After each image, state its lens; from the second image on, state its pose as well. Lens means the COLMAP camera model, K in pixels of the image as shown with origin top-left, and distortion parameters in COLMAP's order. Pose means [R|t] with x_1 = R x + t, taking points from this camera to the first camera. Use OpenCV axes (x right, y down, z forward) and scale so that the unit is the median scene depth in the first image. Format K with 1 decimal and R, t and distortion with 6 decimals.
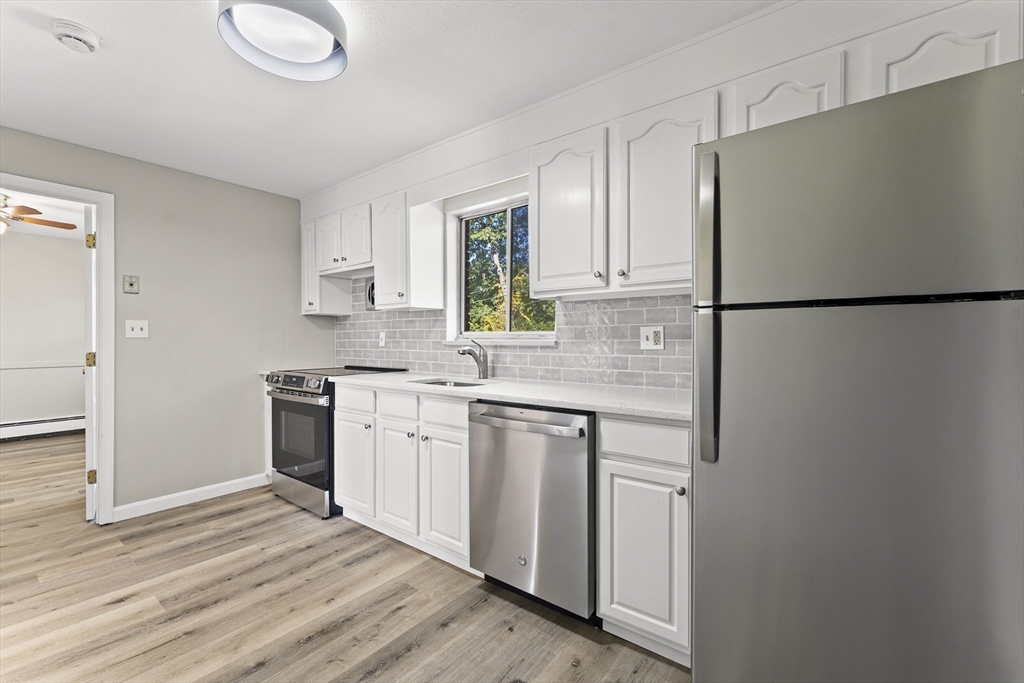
lens RADIAL K [[440.4, 0, 504.7], [0, 440.4, 342.2], [0, 0, 1]] dist [0.000546, -0.000049]
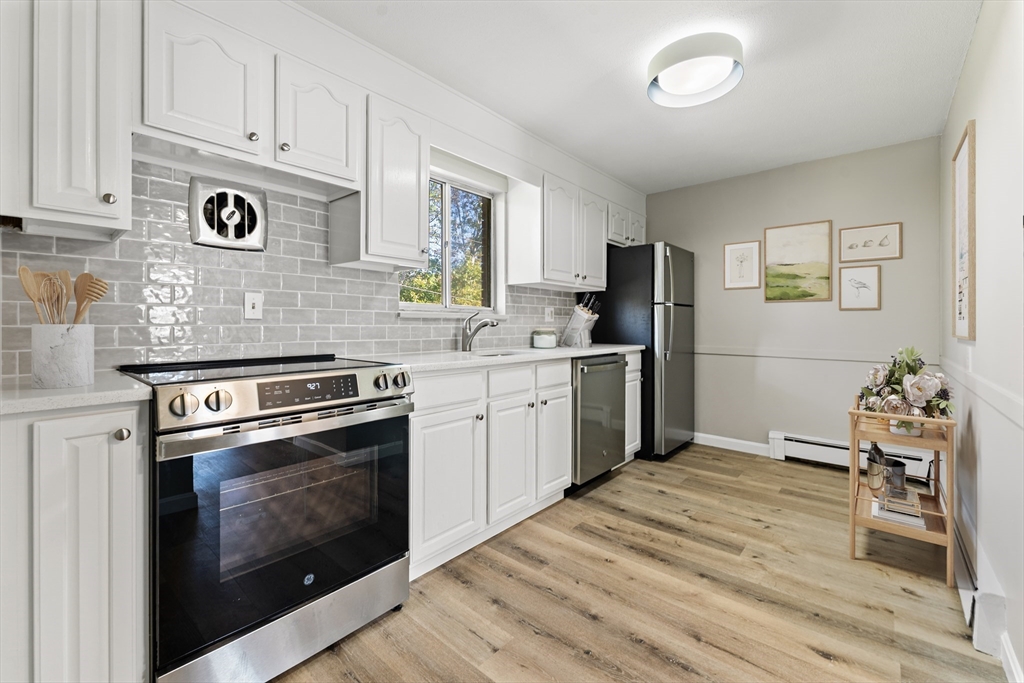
lens RADIAL K [[427.9, 0, 514.2], [0, 427.9, 322.4], [0, 0, 1]] dist [0.000325, -0.000146]
pose [[0.034972, 0.006624, 0.999366, -1.194898], [0.004437, 0.999967, -0.006783, 0.027901], [-0.999378, 0.004671, 0.034942, 1.003604]]
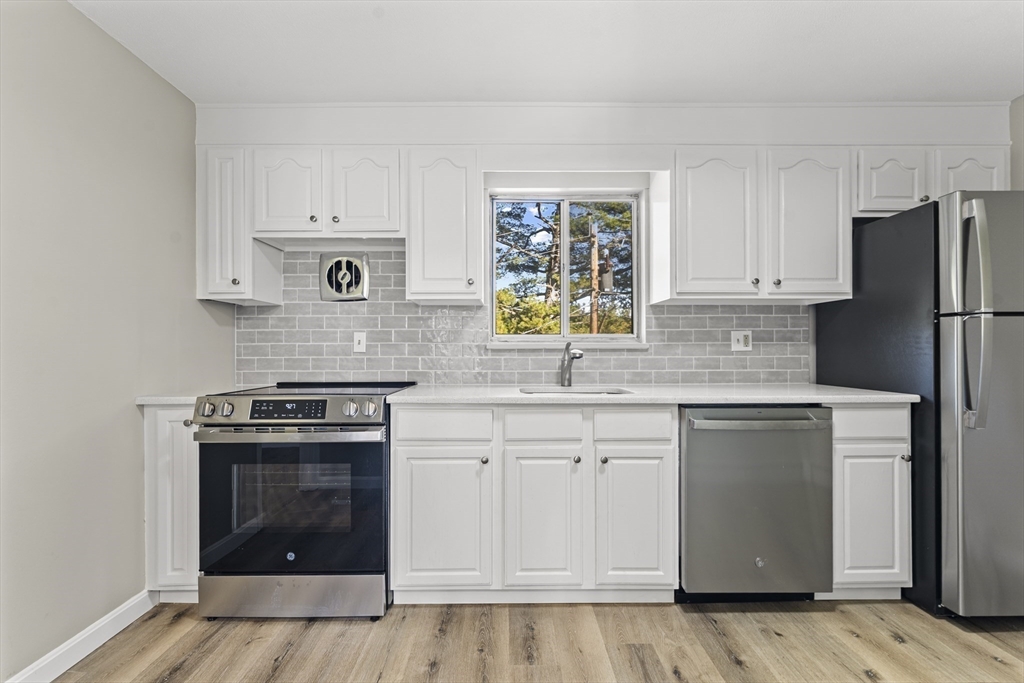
lens RADIAL K [[427.8, 0, 506.7], [0, 427.8, 348.8], [0, 0, 1]] dist [0.000367, 0.000024]
pose [[0.777963, 0.003917, 0.628298, -0.796093], [0.004836, 0.999914, -0.012221, 0.020492], [-0.628292, 0.012546, 0.777876, 0.478055]]
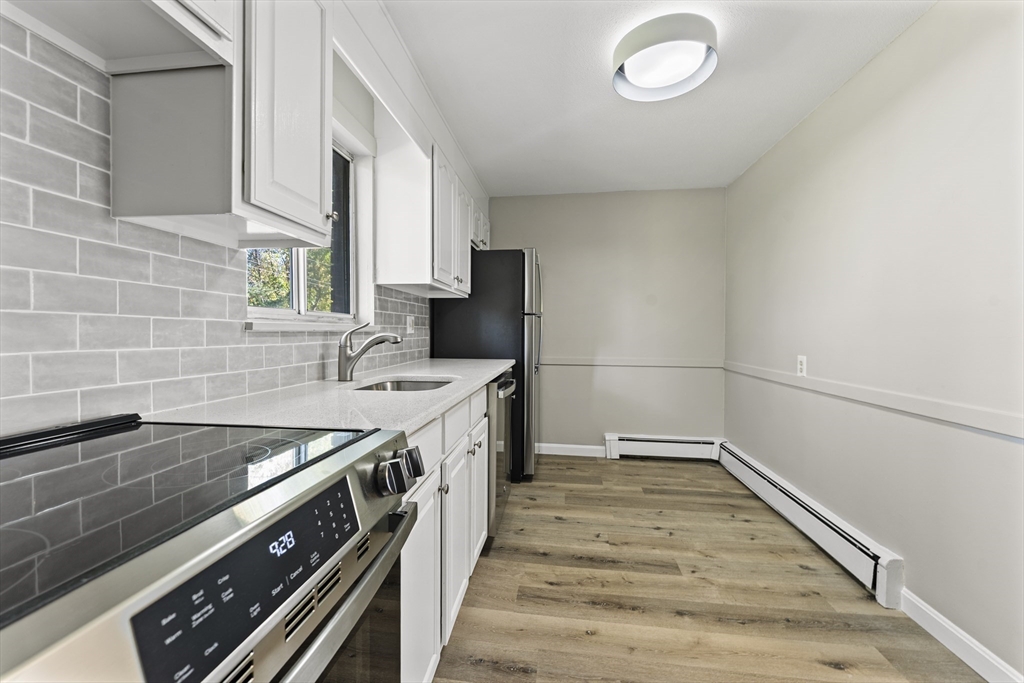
lens RADIAL K [[421.6, 0, 507.3], [0, 421.6, 335.2], [0, 0, 1]] dist [0.000689, -0.000058]
pose [[-0.515209, -0.007916, 0.857028, -0.845627], [0.002406, 0.999940, 0.010683, 0.008579], [-0.857061, 0.007566, -0.515159, 1.309334]]
